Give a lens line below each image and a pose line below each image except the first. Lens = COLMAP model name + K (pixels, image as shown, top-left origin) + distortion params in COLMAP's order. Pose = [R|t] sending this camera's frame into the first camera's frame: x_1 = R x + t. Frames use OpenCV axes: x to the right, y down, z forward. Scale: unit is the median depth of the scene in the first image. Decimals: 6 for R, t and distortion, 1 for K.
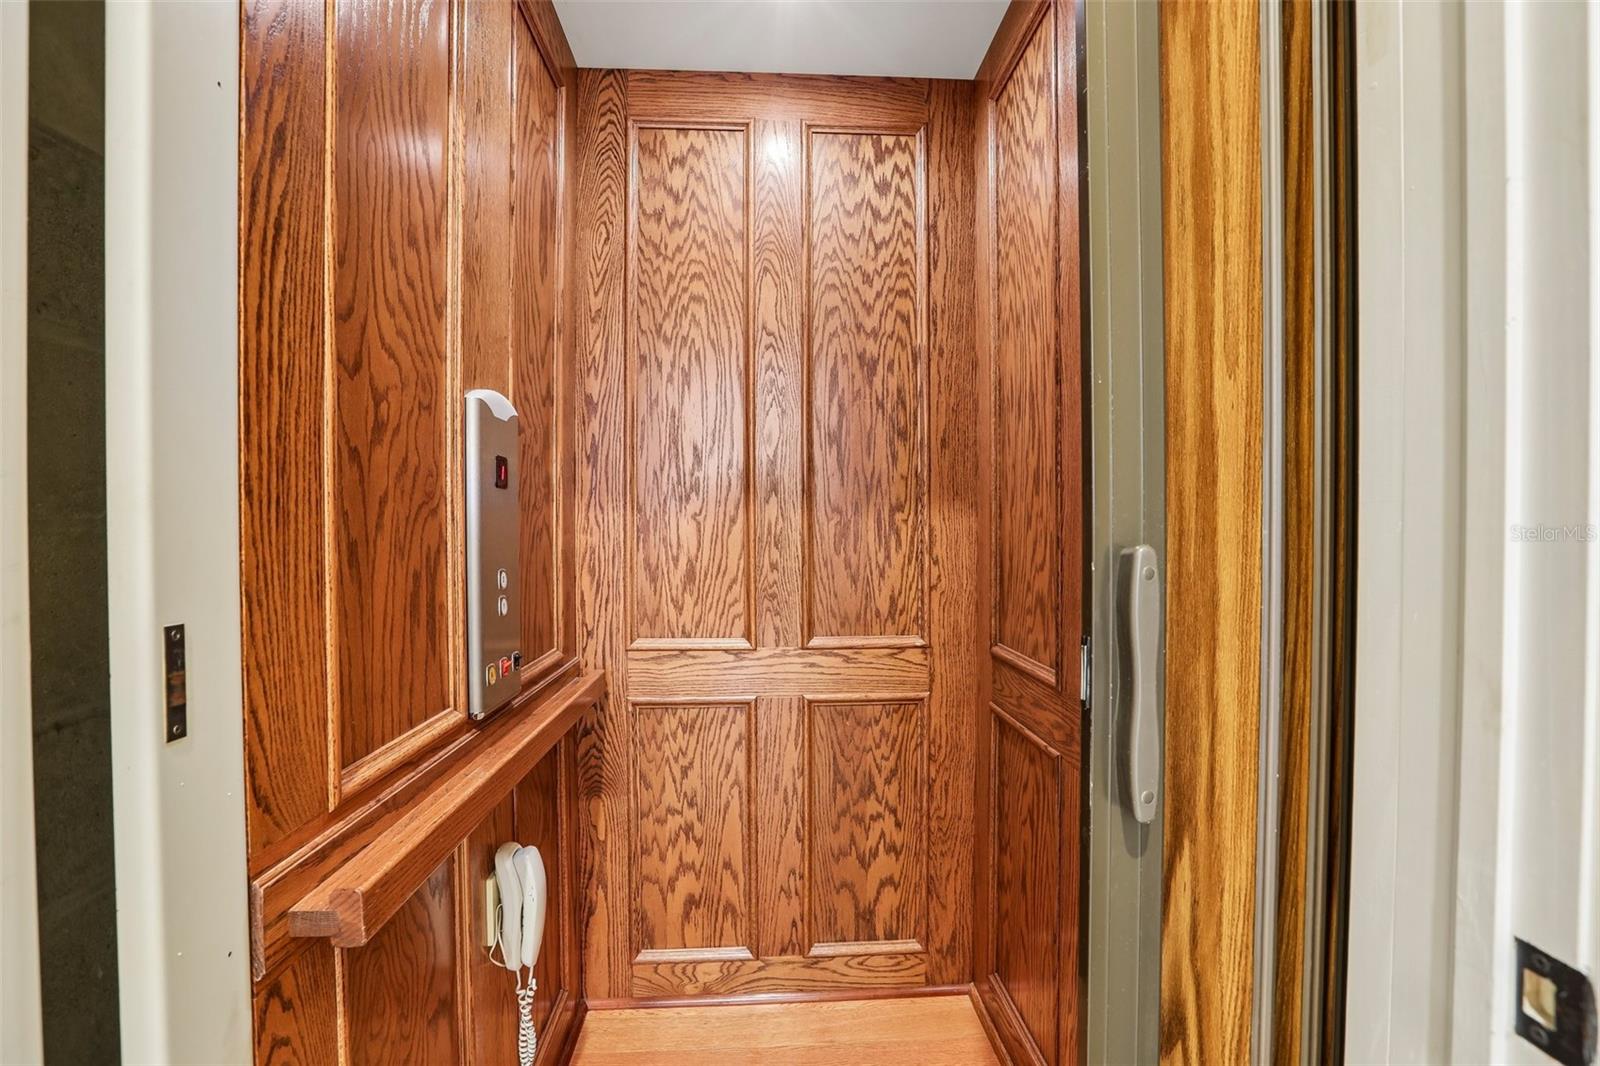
lens RADIAL K [[729.0, 0, 810.3], [0, 729.0, 536.9], [0, 0, 1]] dist [-0.037162, 0.009334]
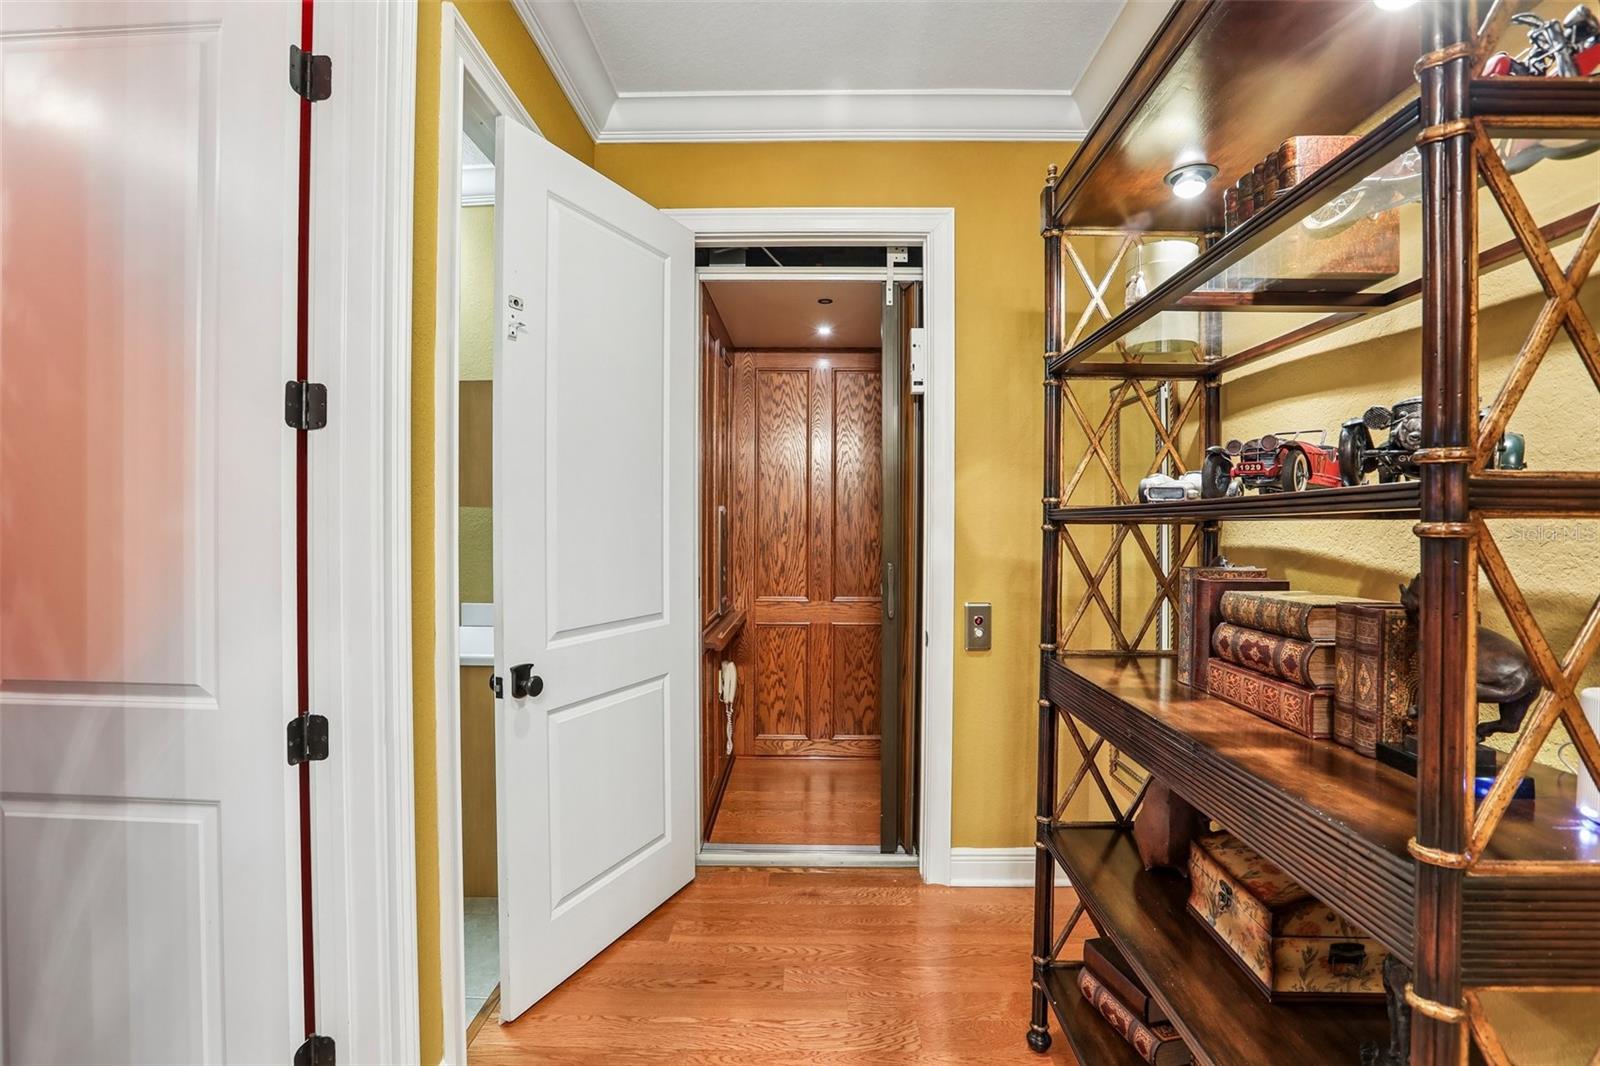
lens RADIAL K [[729.0, 0, 795.0], [0, 729.0, 534.1], [0, 0, 1]] dist [-0.037162, 0.009334]
pose [[0.995967, 0.007391, -0.089411, 0.078827], [-0.008007, 0.999947, -0.006526, -0.042708], [0.089358, 0.007215, 0.995973, -1.272682]]
